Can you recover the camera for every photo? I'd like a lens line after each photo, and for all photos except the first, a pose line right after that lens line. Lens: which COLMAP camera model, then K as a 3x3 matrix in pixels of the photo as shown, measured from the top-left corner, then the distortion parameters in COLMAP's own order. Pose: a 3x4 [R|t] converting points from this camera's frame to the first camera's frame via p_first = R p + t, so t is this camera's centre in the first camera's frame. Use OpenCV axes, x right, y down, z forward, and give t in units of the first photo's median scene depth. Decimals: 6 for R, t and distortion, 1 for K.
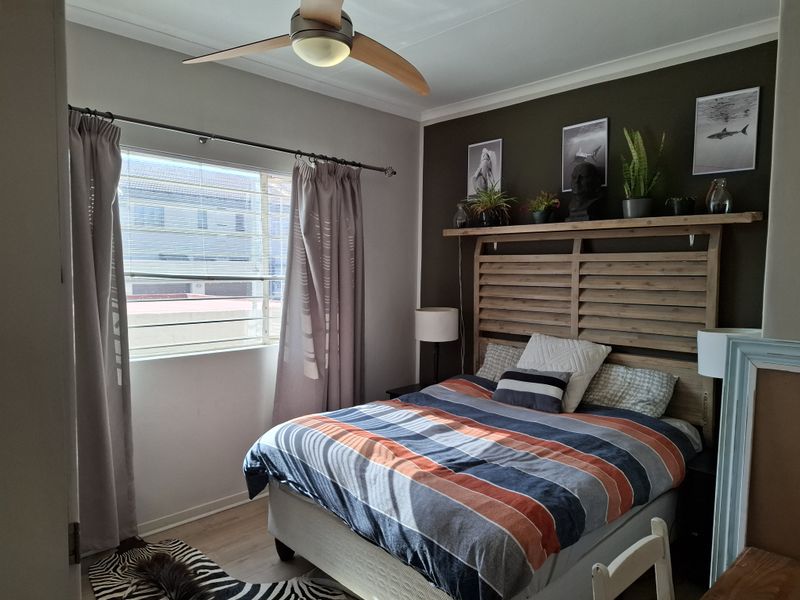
lens RADIAL K [[566.2, 0, 396.6], [0, 566.2, 303.4], [0, 0, 1]] dist [0.099650, -0.115170]
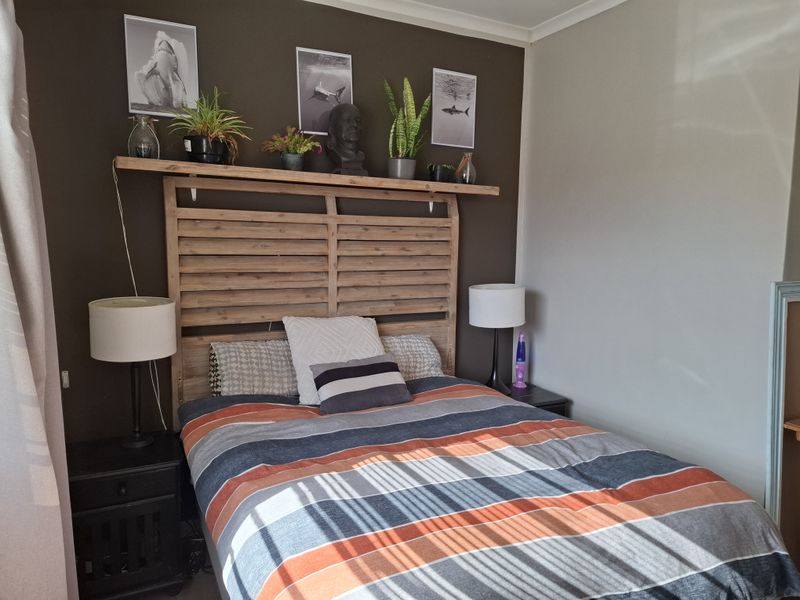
lens RADIAL K [[566.2, 0, 396.6], [0, 566.2, 303.4], [0, 0, 1]] dist [0.099650, -0.115170]
pose [[0.271118, -0.112494, 0.955950, -0.504993], [0.049542, 0.993462, 0.102857, -0.041585], [-0.961270, 0.019473, 0.274919, 0.747346]]
